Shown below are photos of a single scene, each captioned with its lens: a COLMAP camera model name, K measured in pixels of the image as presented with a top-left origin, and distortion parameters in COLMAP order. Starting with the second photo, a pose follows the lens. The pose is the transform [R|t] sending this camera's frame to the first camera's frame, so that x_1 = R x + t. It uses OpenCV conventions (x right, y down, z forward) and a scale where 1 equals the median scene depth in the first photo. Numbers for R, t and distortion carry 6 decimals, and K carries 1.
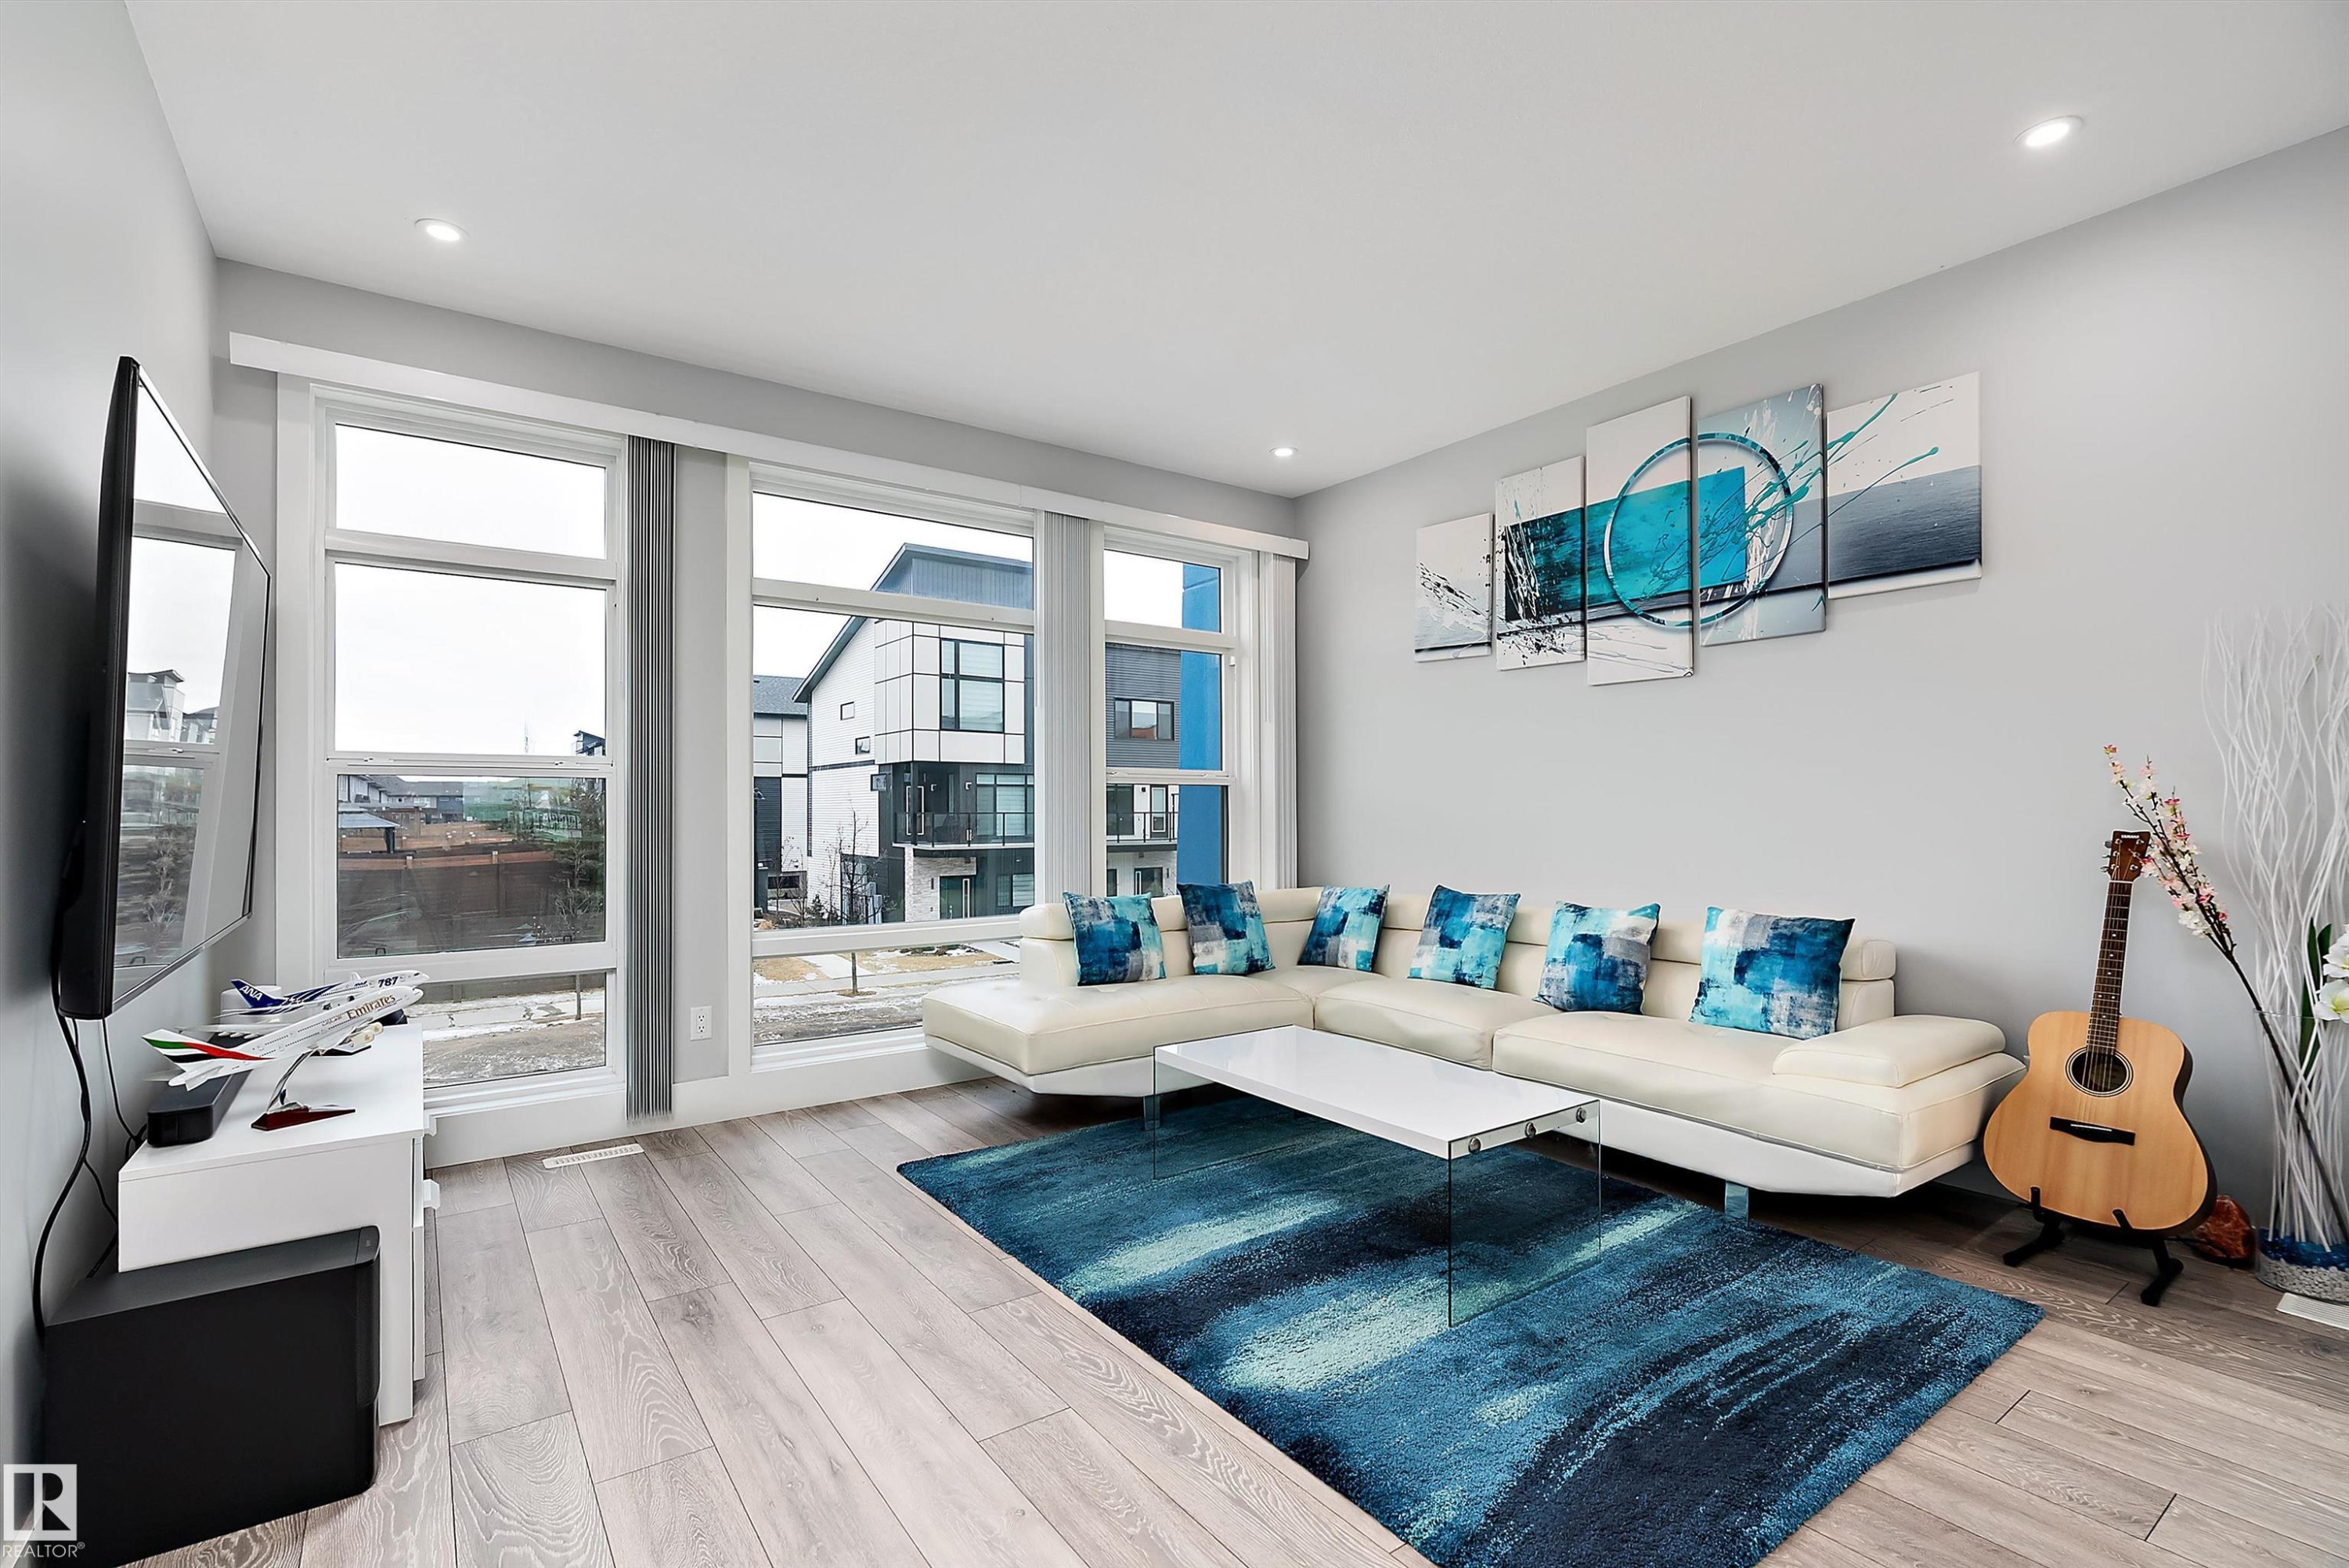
lens RADIAL K [[1057.1, 0, 1171.4], [0, 1057.1, 793.5], [0, 0, 1]] dist [-0.013550, 0.005597]
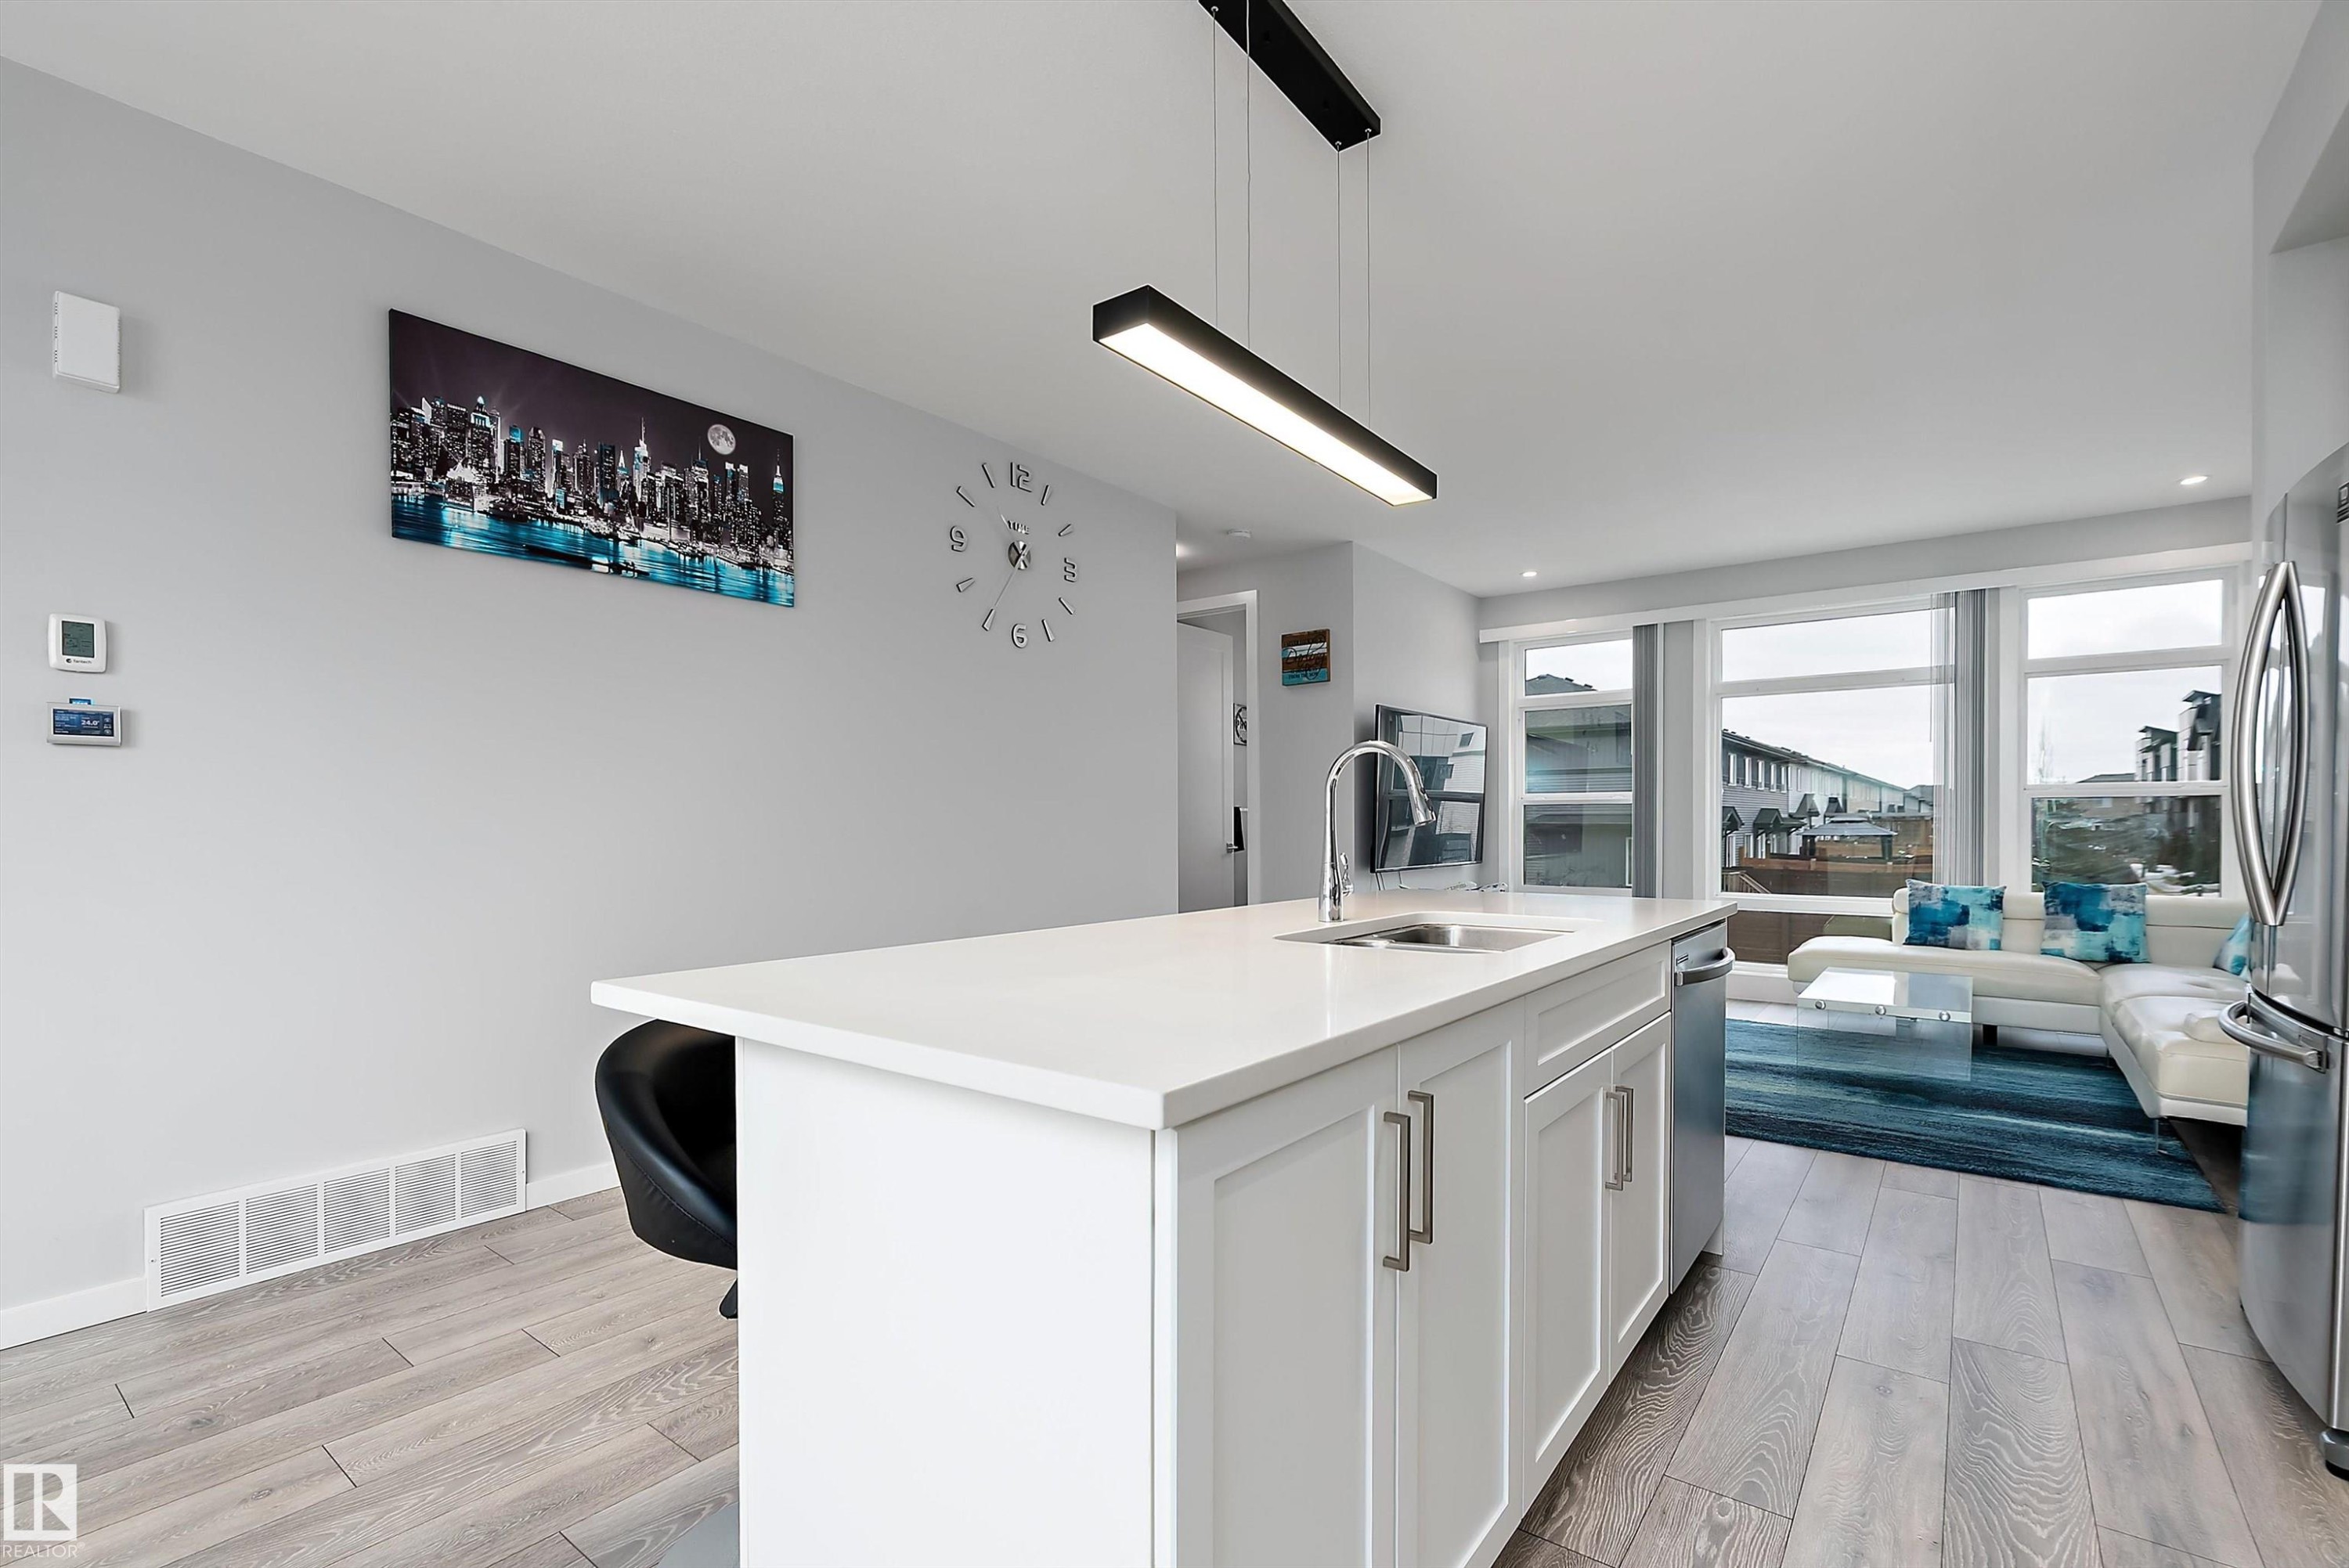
lens RADIAL K [[1057.1, 0, 1151.4], [0, 1057.1, 832.9], [0, 0, 1]] dist [-0.013550, 0.005597]
pose [[0.276198, 0.012569, -0.961018, 0.994001], [0.014772, 0.999741, 0.017321, -0.006340], [0.960987, -0.018980, 0.275941, -0.351316]]
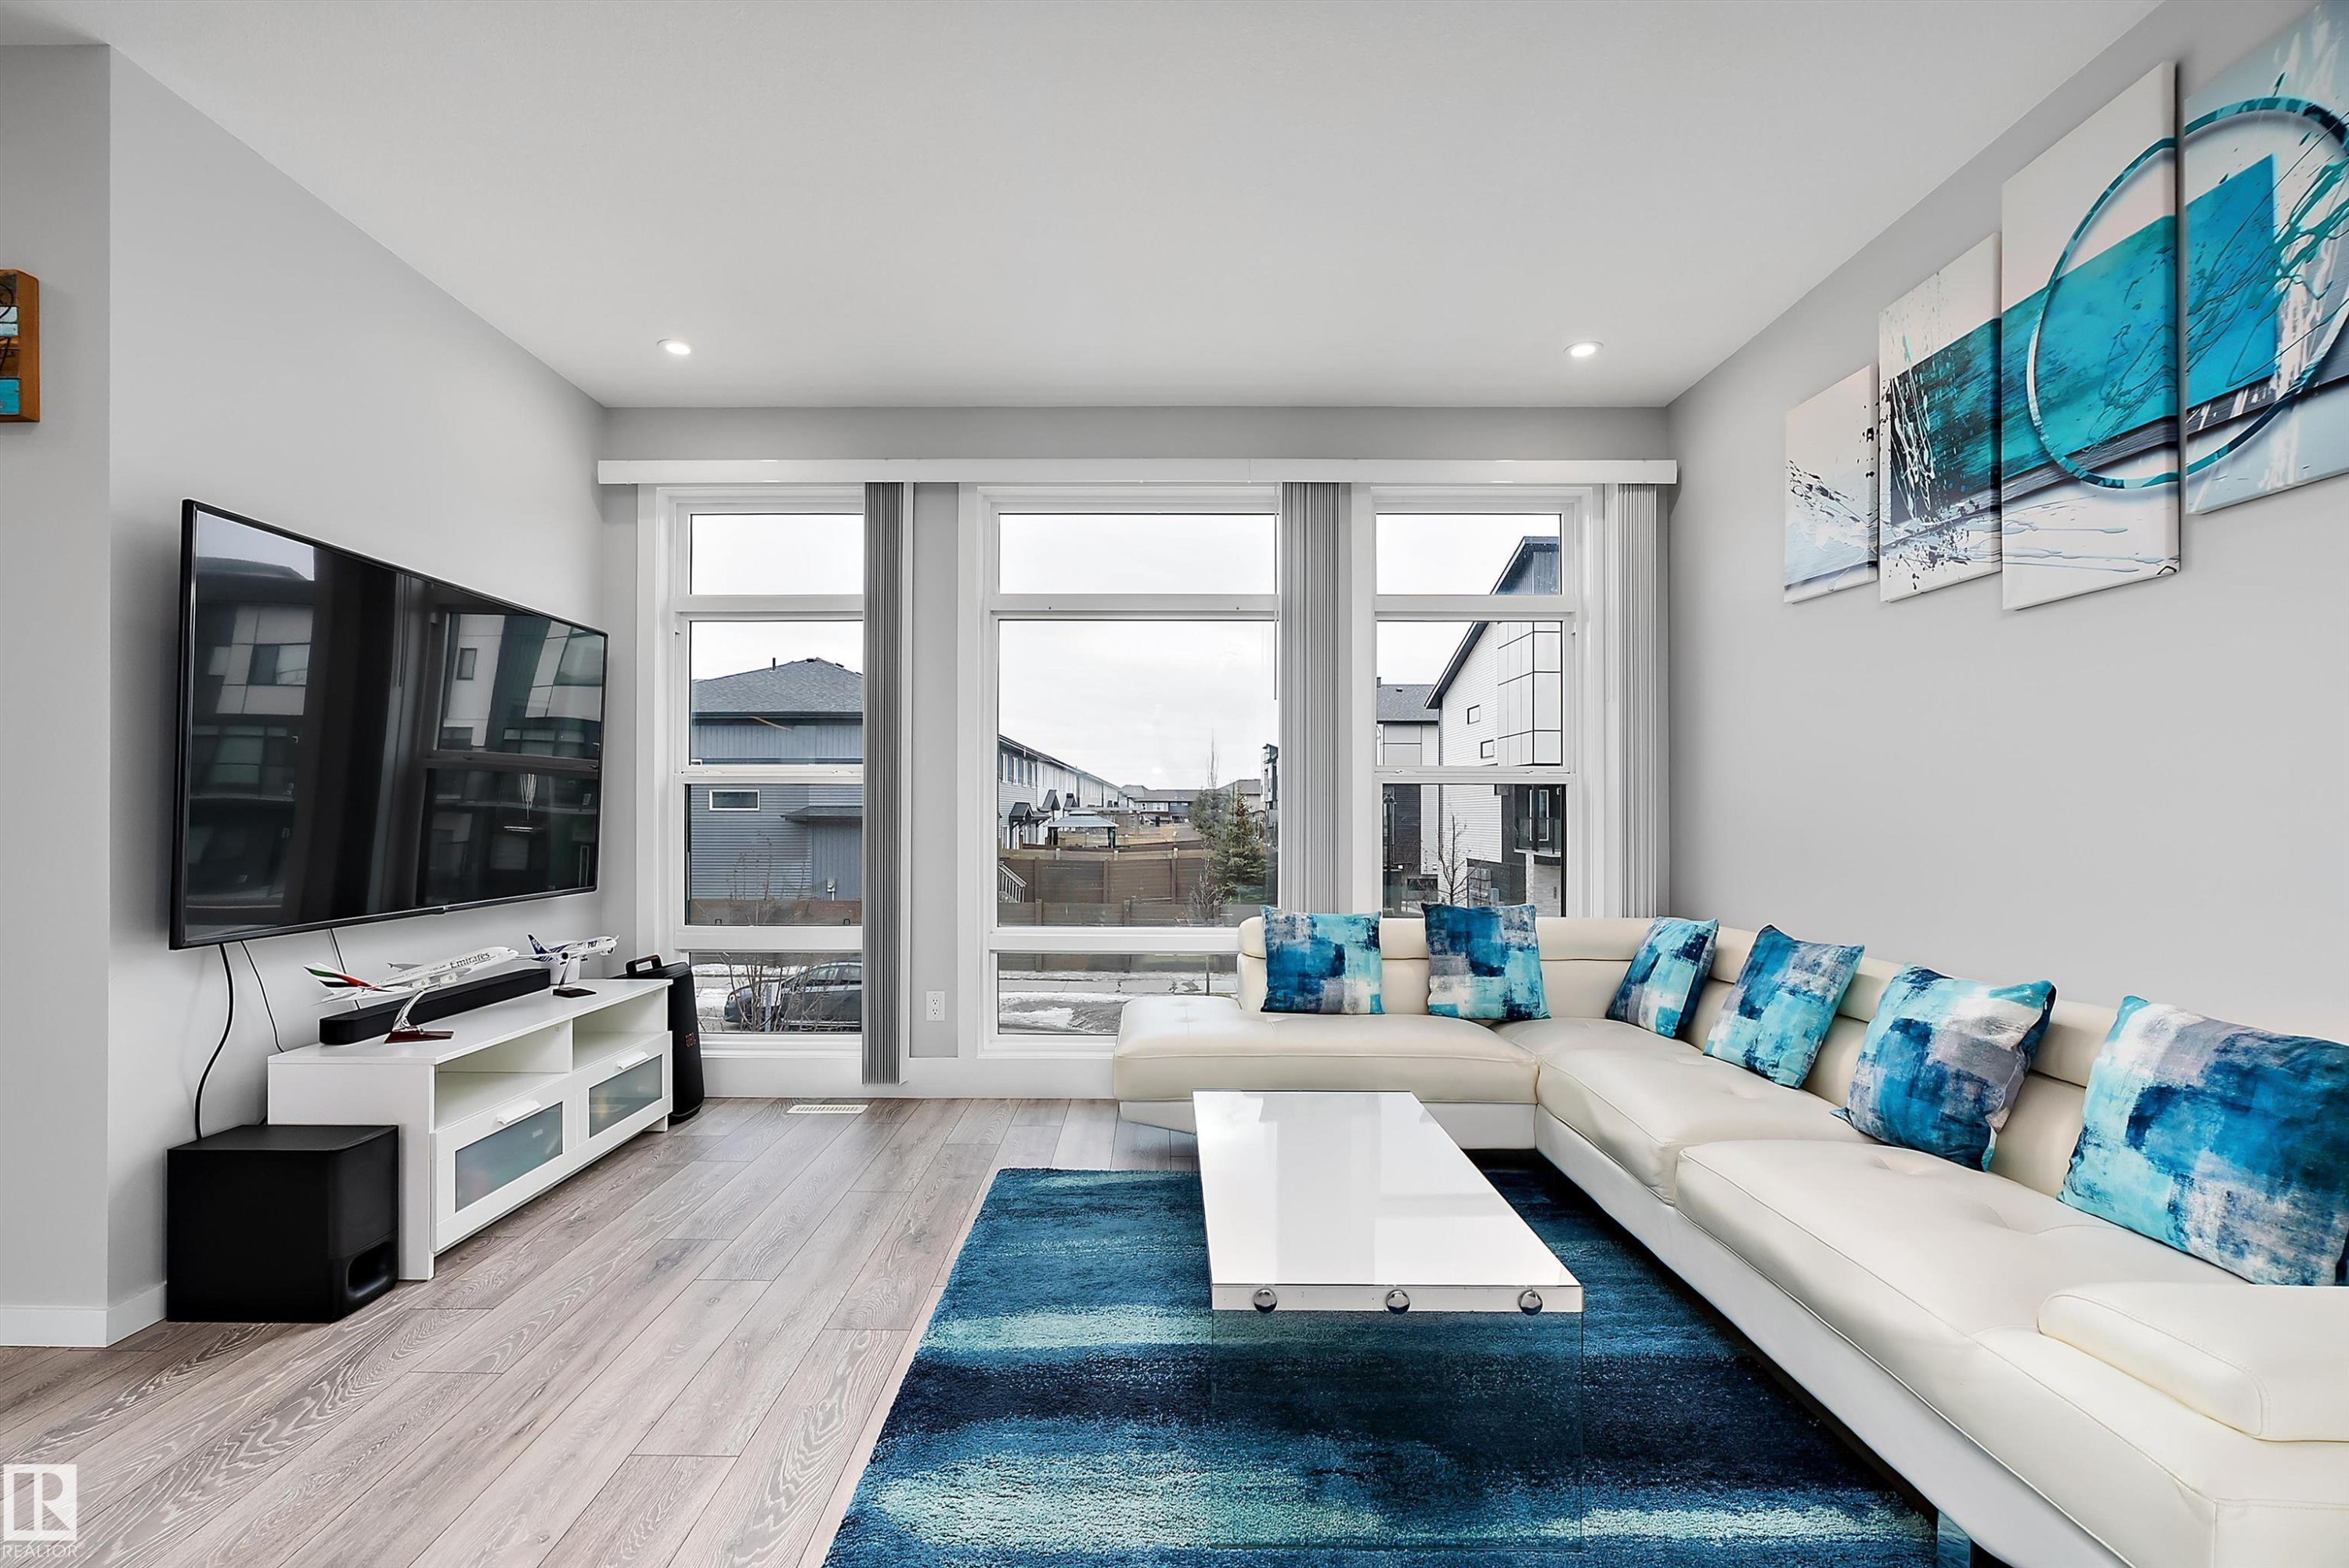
lens RADIAL K [[1057.1, 0, 1157.0], [0, 1057.1, 805.4], [0, 0, 1]] dist [-0.013550, 0.005597]
pose [[0.808184, -0.000626, -0.588929, 0.369587], [0.004507, 0.999977, 0.005122, 0.003972], [0.588912, -0.006794, 0.808168, 0.235417]]
